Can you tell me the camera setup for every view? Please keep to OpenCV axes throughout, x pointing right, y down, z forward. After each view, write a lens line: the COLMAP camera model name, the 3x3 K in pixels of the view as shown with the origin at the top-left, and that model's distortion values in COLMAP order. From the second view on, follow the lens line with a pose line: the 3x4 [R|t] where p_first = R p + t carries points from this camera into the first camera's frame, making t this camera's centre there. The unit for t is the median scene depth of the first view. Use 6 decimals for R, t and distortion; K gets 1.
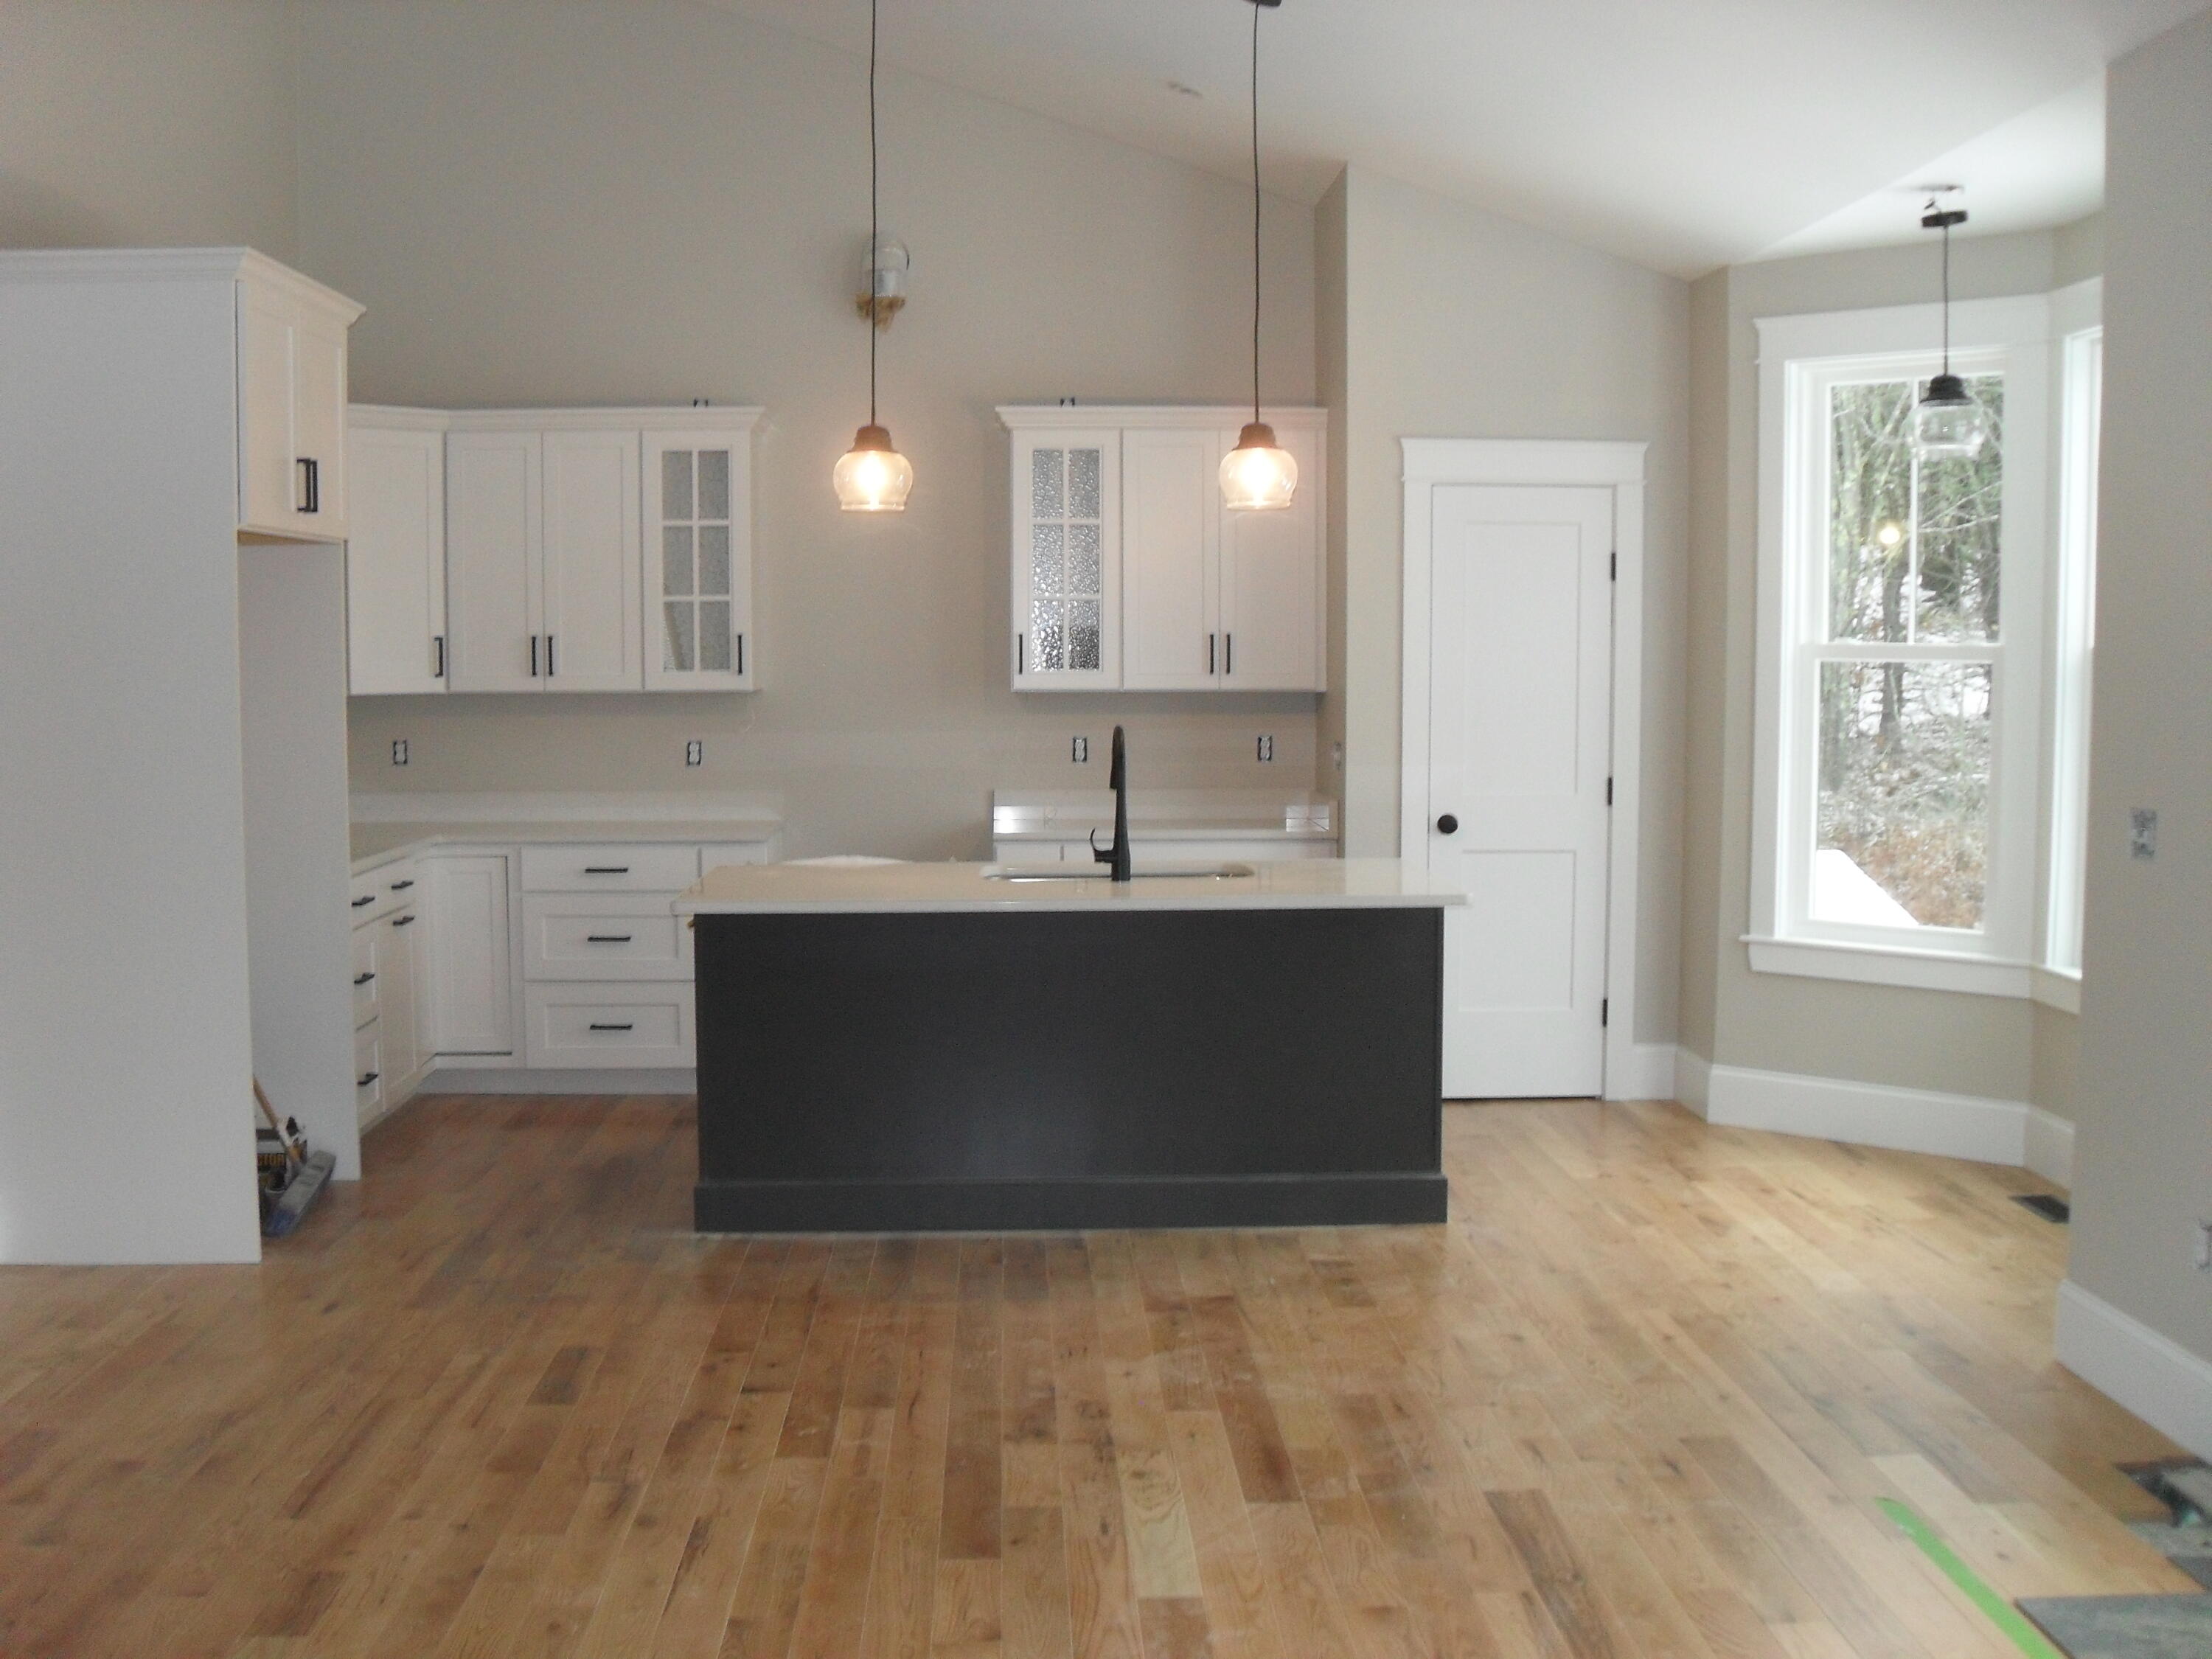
lens RADIAL K [[2268.3, 0, 1076.3], [0, 2268.3, 838.6], [0, 0, 1]] dist [-0.184630, 0.168745]
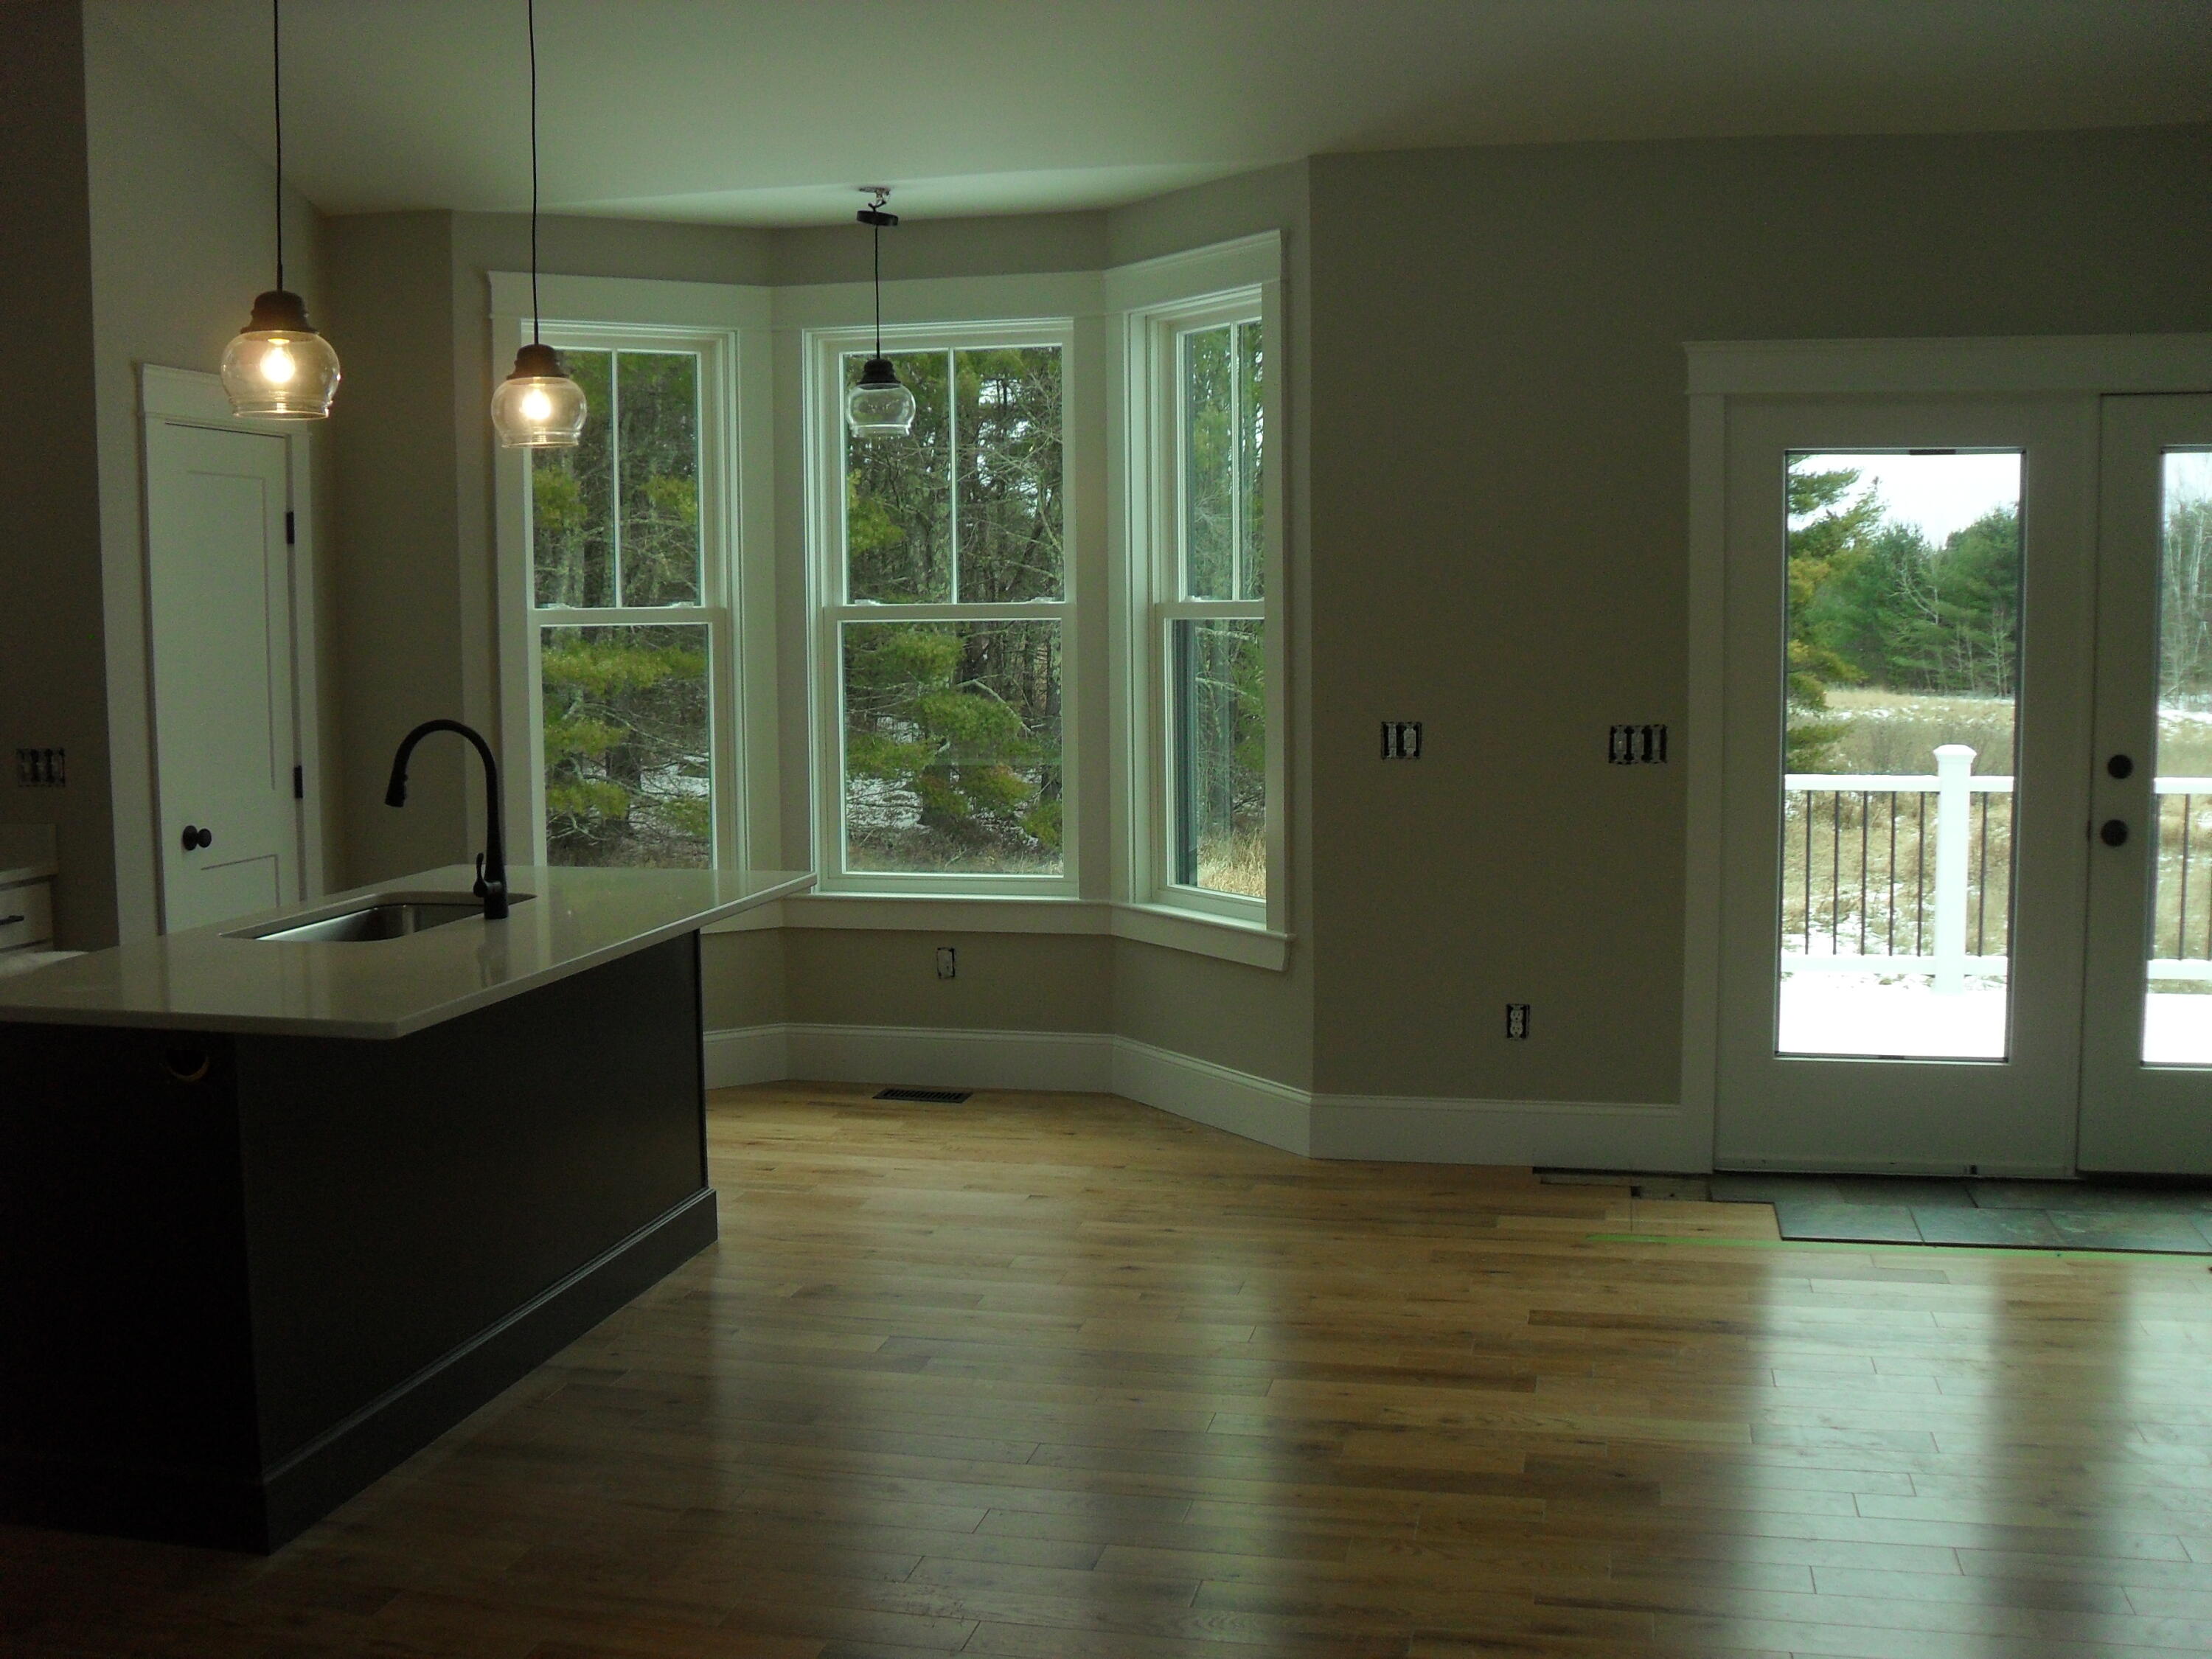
lens RADIAL K [[2268.3, 0, 1076.3], [0, 2268.3, 838.6], [0, 0, 1]] dist [-0.184630, 0.168745]
pose [[0.276457, -0.100541, 0.955753, -0.675177], [0.091784, 0.992729, 0.077882, -0.051212], [-0.956633, 0.066191, 0.283675, 0.600601]]
